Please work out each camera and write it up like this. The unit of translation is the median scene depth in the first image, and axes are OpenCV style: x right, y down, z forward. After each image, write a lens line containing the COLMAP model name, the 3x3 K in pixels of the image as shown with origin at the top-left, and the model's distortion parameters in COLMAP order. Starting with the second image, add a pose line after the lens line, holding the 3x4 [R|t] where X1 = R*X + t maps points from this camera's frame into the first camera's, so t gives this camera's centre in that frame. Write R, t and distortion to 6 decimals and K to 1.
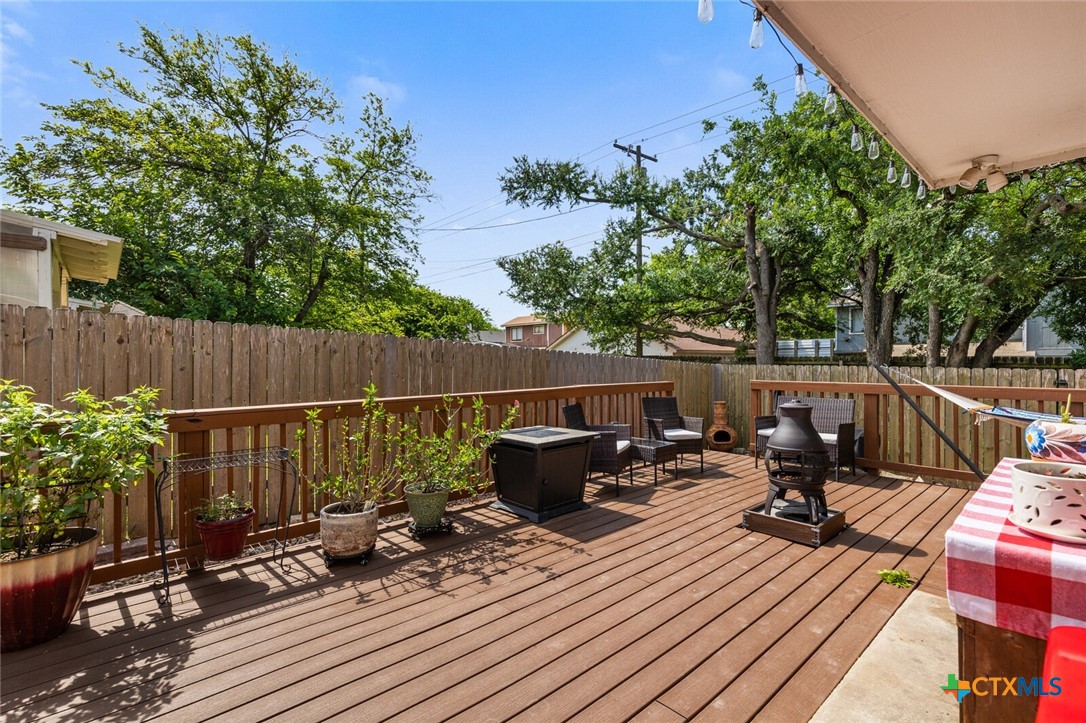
lens RADIAL K [[490.7, 0, 539.2], [0, 490.7, 360.1], [0, 0, 1]] dist [0.004876, 0.000090]
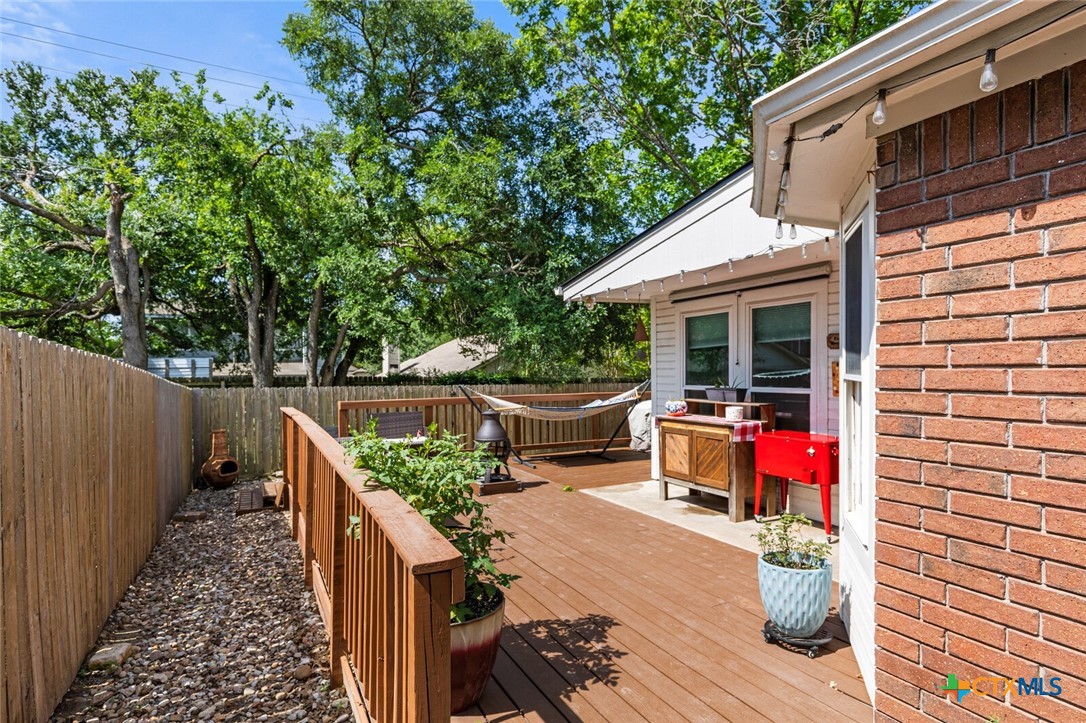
lens RADIAL K [[595.7, 0, 546.0], [0, 595.7, 359.0], [0, 0, 1]] dist [-0.013542, -0.001532]
pose [[0.262057, 0.018532, 0.964874, -0.991672], [0.012614, 0.999664, -0.022626, -0.025012], [-0.964970, 0.018100, 0.261735, 0.250118]]
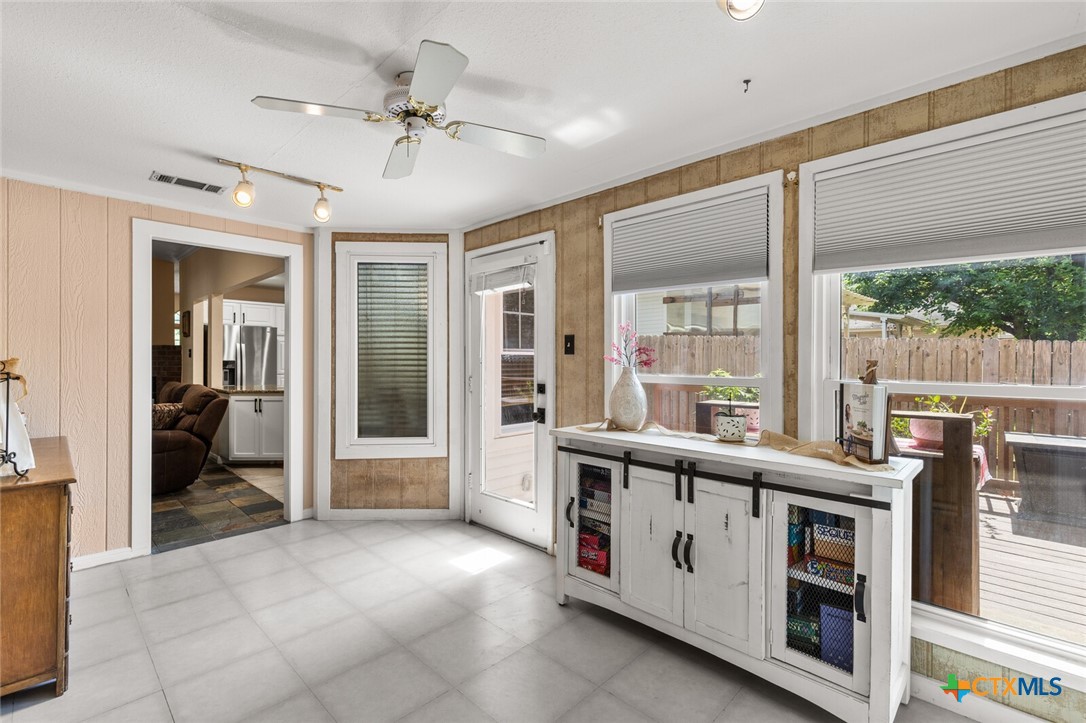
lens RADIAL K [[490.7, 0, 539.2], [0, 490.7, 360.1], [0, 0, 1]] dist [0.004876, 0.000090]
pose [[0.066251, 0.008815, -0.997764, 0.758825], [-0.002669, 0.999959, 0.008657, -0.011727], [0.997799, 0.002089, 0.066271, -0.079547]]
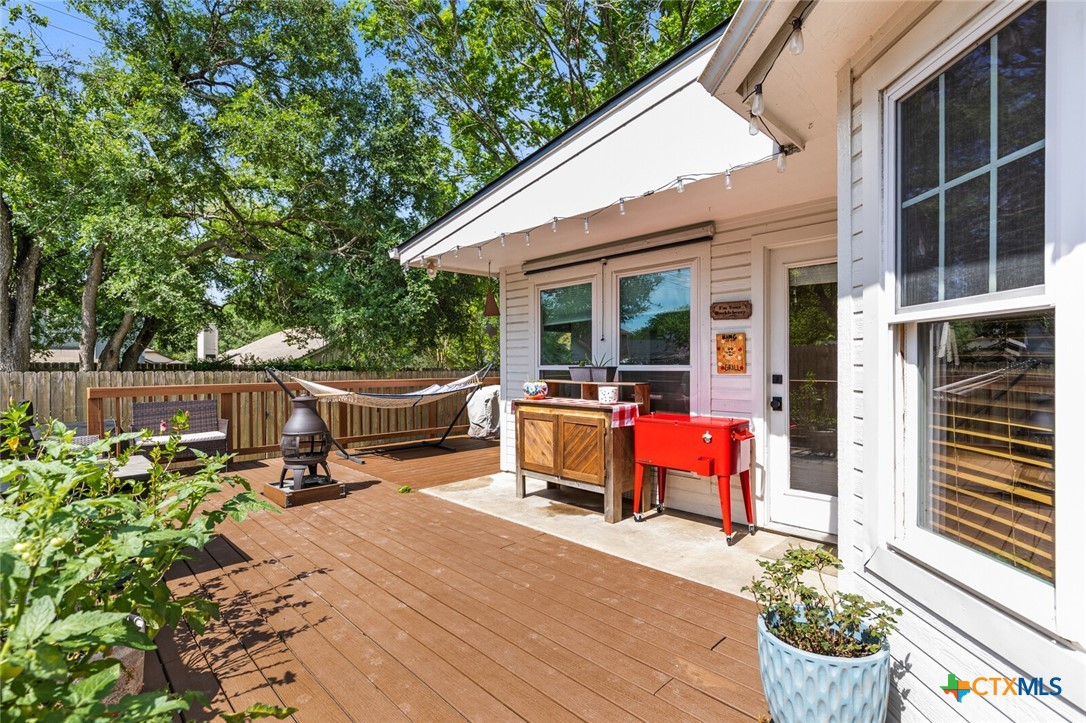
lens RADIAL K [[518.2, 0, 538.2], [0, 518.2, 368.7], [0, 0, 1]] dist [-0.000952, 0.000072]
pose [[-0.036504, -0.005629, 0.999318, -0.619708], [0.006821, 0.999959, 0.005882, 0.012087], [-0.999310, 0.007031, -0.036464, 0.352821]]
